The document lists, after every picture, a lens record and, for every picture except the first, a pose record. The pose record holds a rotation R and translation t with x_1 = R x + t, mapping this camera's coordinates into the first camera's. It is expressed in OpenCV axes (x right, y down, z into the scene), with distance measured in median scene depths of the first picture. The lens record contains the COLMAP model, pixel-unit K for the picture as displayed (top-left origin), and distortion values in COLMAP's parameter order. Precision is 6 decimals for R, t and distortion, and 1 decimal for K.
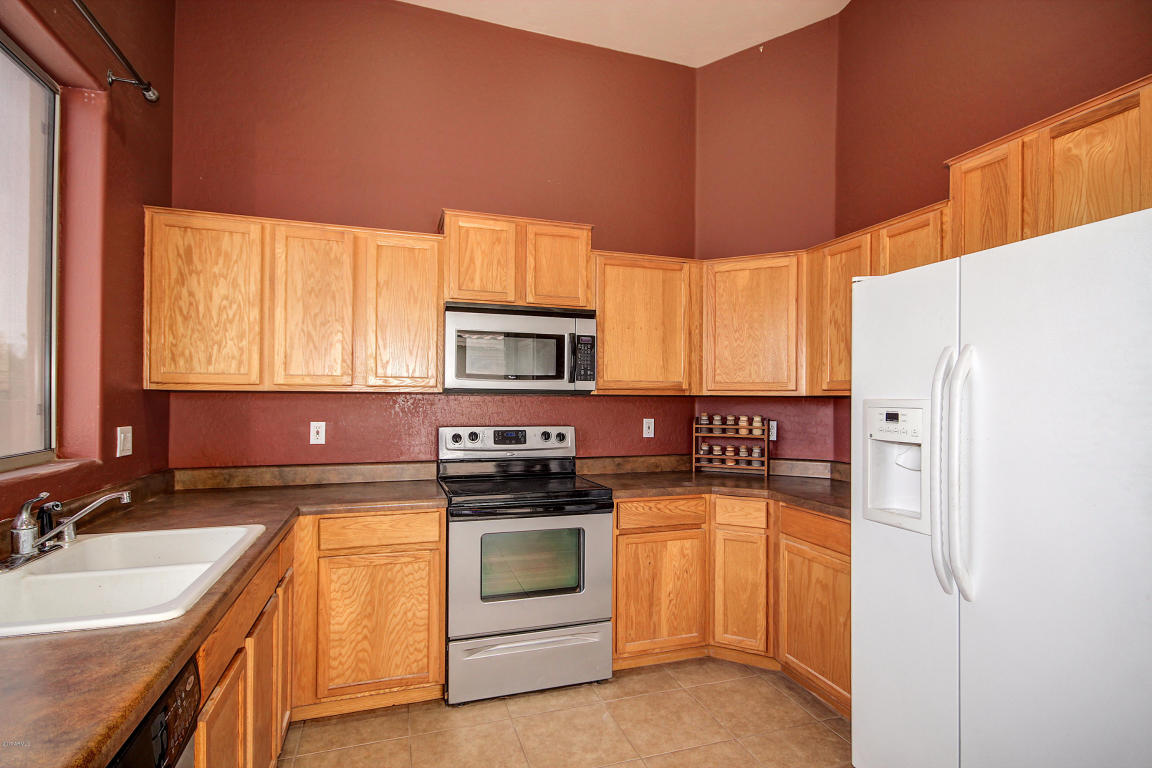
lens RADIAL K [[571.9, 0, 578.6], [0, 571.9, 395.3], [0, 0, 1]] dist [0.005504, -0.000805]
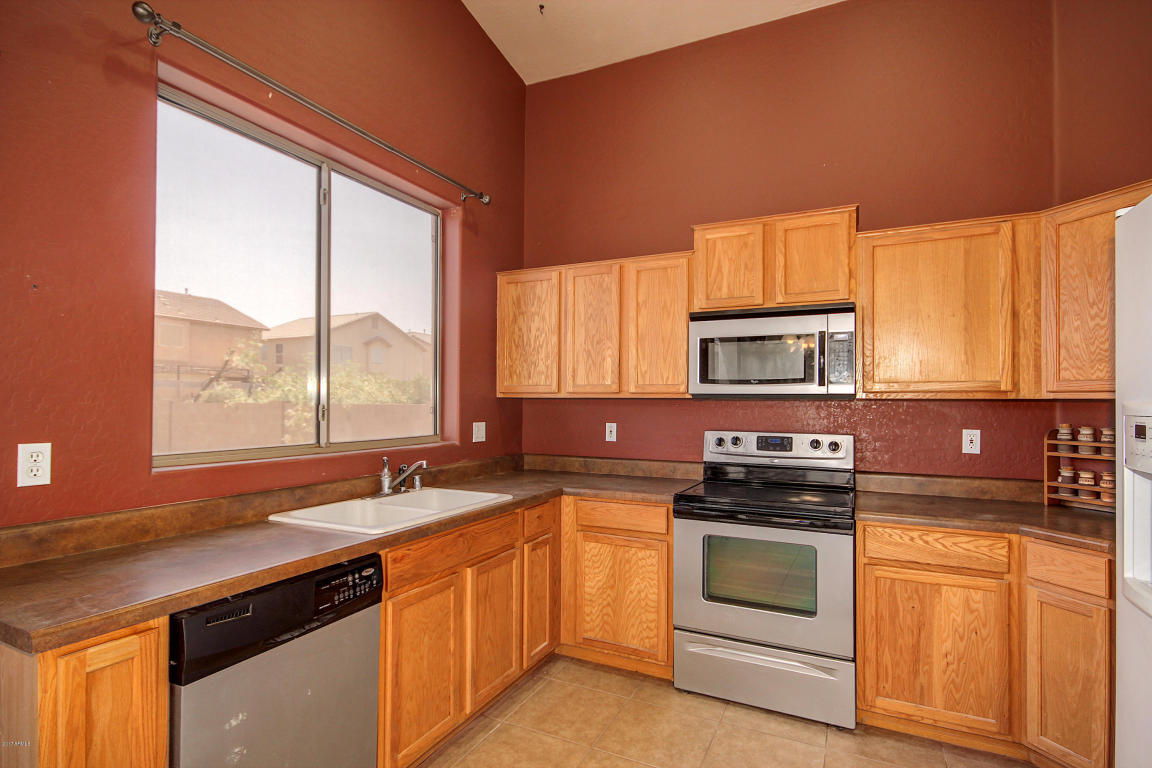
lens RADIAL K [[571.9, 0, 578.6], [0, 571.9, 395.3], [0, 0, 1]] dist [0.005504, -0.000805]
pose [[0.710704, -0.011702, -0.703394, 0.371080], [0.003148, 0.999905, -0.013454, 0.004126], [0.703485, 0.007348, 0.710673, 0.094832]]
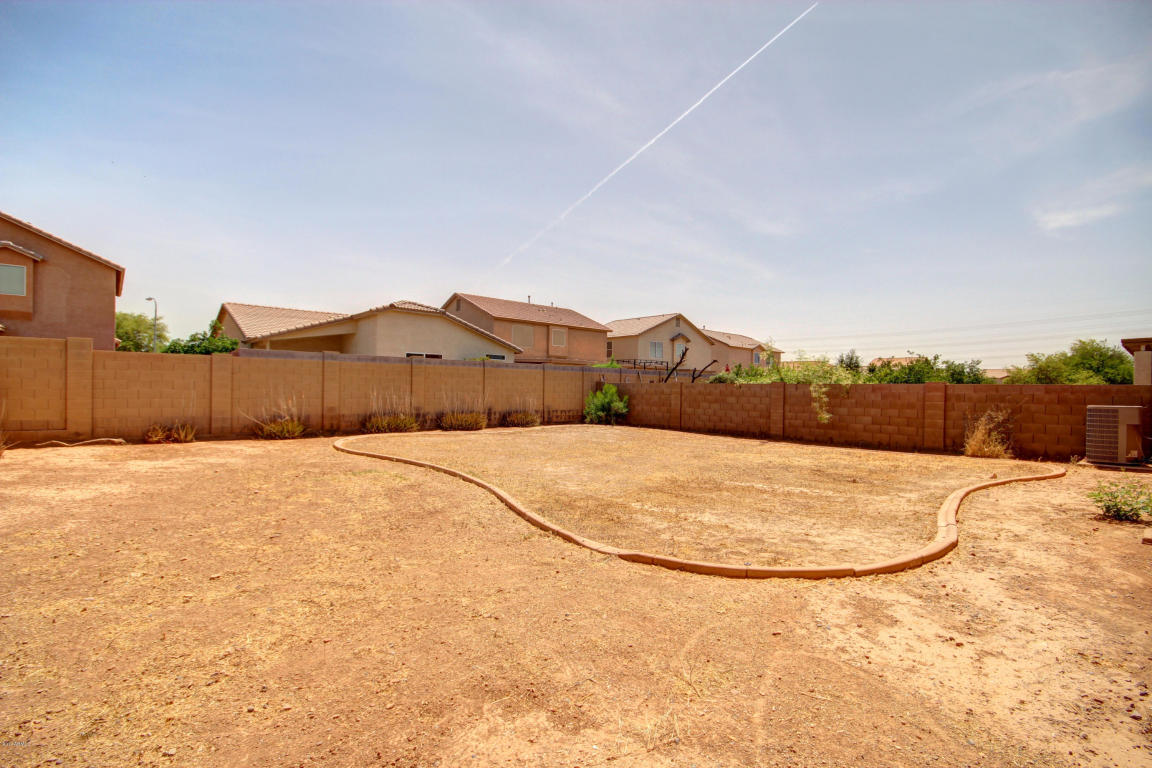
lens RADIAL K [[531.6, 0, 579.3], [0, 531.6, 396.8], [0, 0, 1]] dist [0.004147, -0.007404]
pose [[0.387146, 0.013340, -0.921922, 0.437858], [-0.006163, 0.999910, 0.011881, 0.093774], [0.921998, 0.001082, 0.387193, -2.753331]]
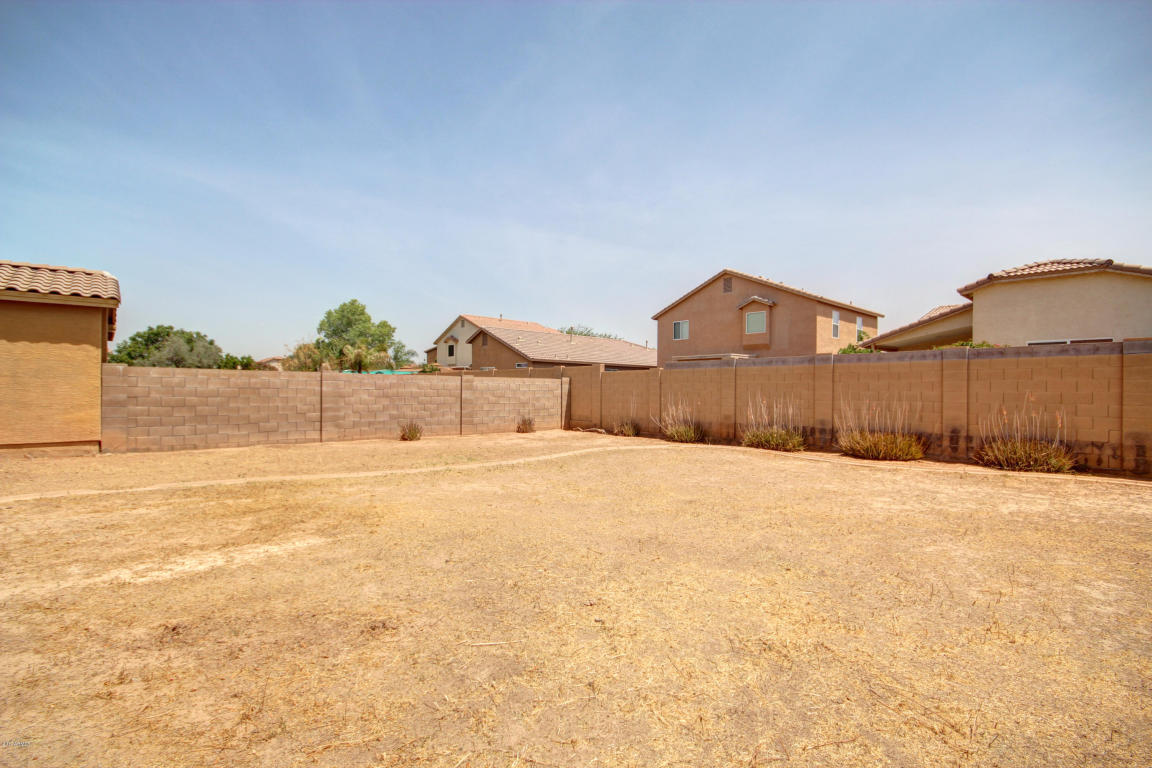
lens RADIAL K [[531.6, 0, 579.3], [0, 531.6, 396.8], [0, 0, 1]] dist [0.004147, -0.007404]
pose [[-0.916086, -0.008537, -0.400890, -2.087464], [-0.009566, 0.999954, 0.000566, 0.110770], [0.400867, 0.004353, -0.916126, 1.255792]]
